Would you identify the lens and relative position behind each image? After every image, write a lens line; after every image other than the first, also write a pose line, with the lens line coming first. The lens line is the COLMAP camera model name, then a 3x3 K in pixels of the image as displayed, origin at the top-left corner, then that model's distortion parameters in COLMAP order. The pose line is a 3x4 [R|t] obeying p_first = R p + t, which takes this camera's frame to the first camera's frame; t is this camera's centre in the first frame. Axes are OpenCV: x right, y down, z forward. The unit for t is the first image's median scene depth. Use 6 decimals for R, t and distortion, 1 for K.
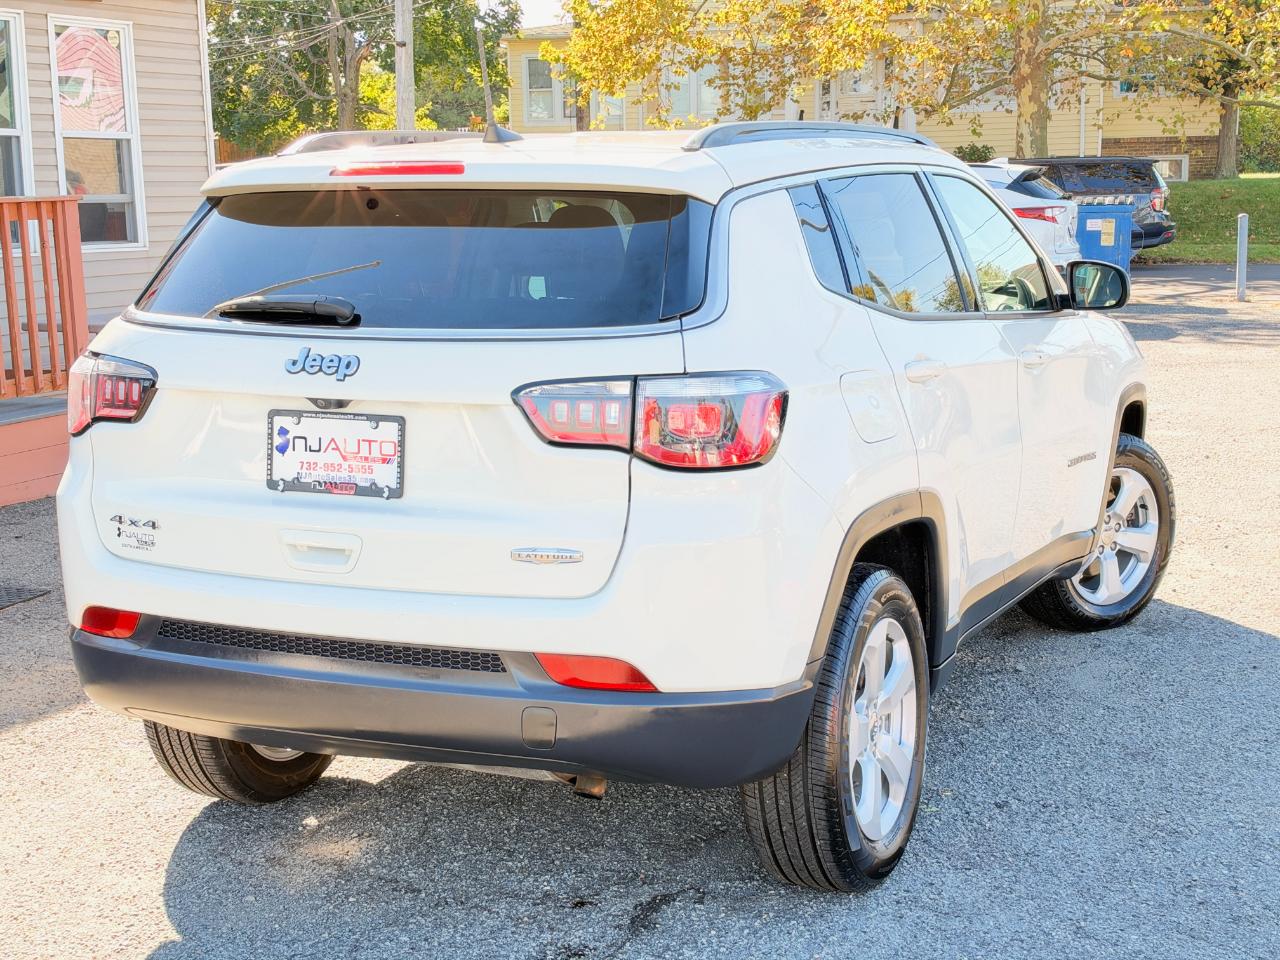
lens RADIAL K [[1810.1, 0, 648.4], [0, 1810.1, 481.1], [0, 0, 1]] dist [0.276138, -0.832109]
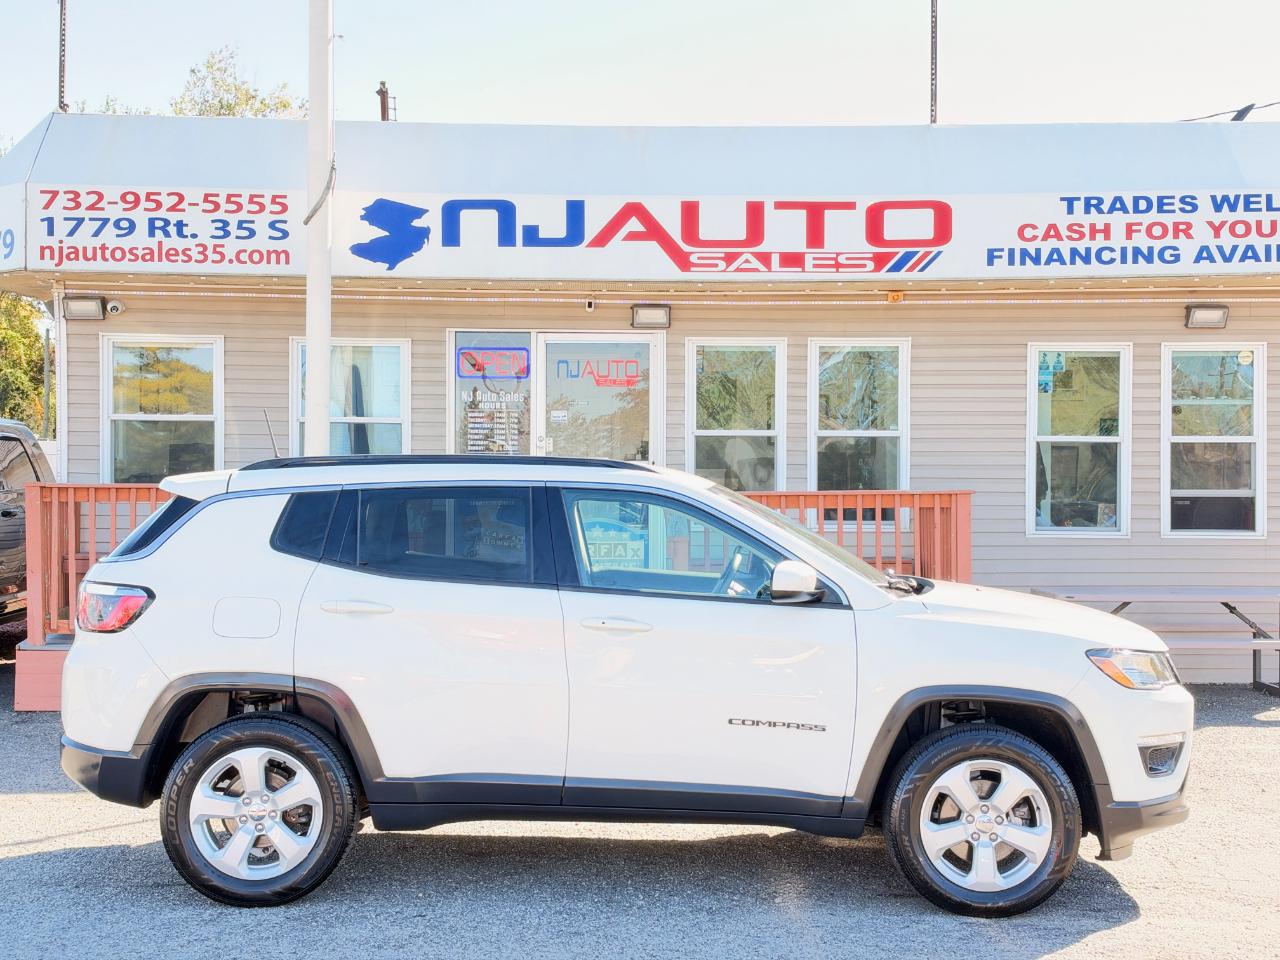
lens RADIAL K [[1810.1, 0, 648.4], [0, 1810.1, 481.1], [0, 0, 1]] dist [0.276138, -0.832109]
pose [[0.441031, 0.018089, -0.897310, 2.011891], [-0.152972, 0.986682, -0.055295, -0.143207], [0.884359, 0.161650, 0.437924, 0.602360]]
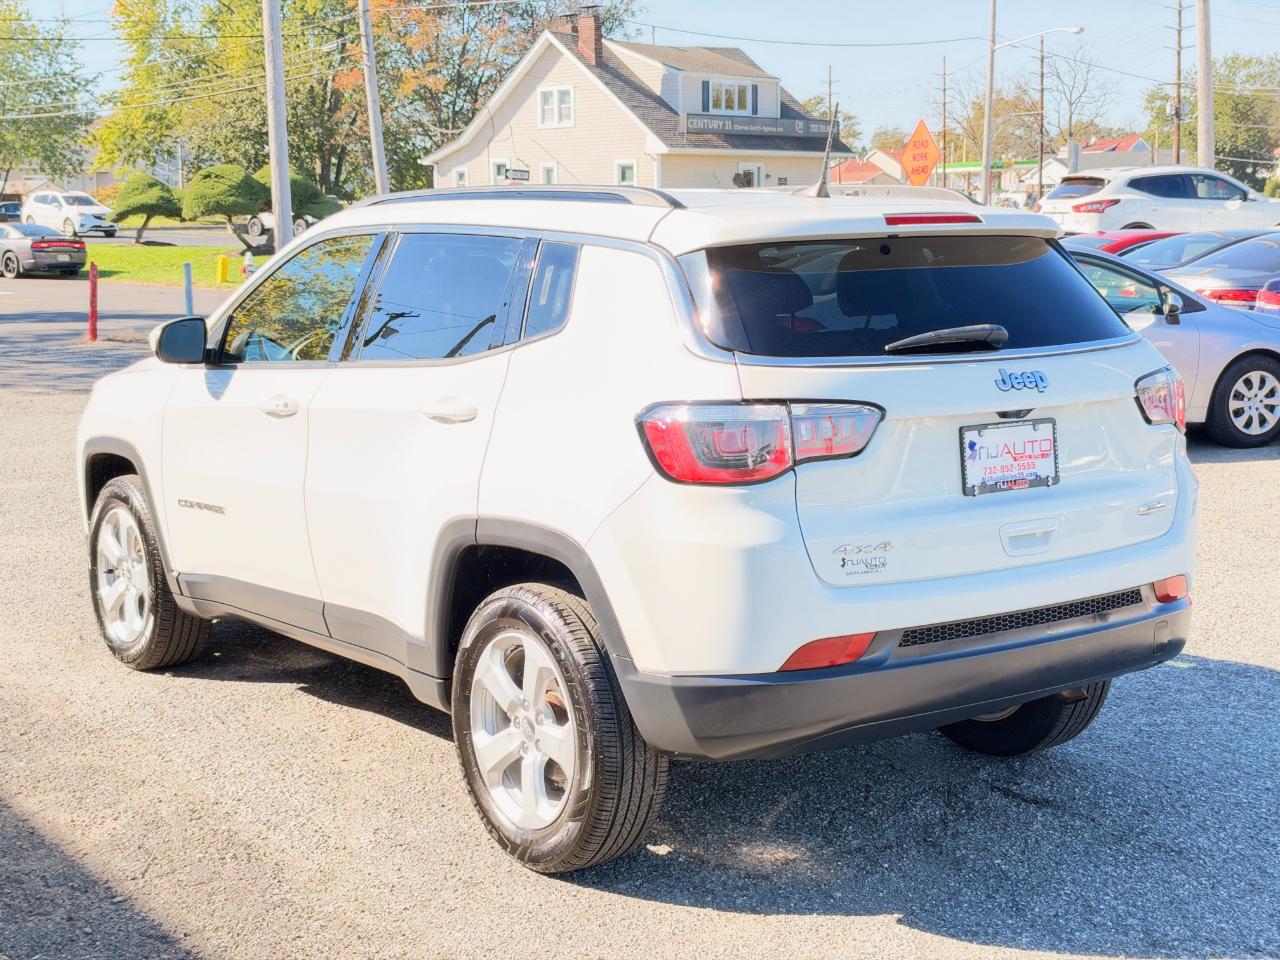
lens RADIAL K [[1802.0, 0, 640.0], [0, 1802.0, 480.0], [0, 0, 1]] dist [0.286071, -0.867475]
pose [[0.490813, -0.112455, 0.863977, -1.301170], [0.141089, 0.988806, 0.048552, -0.090288], [-0.859765, 0.098067, 0.501185, 0.605597]]
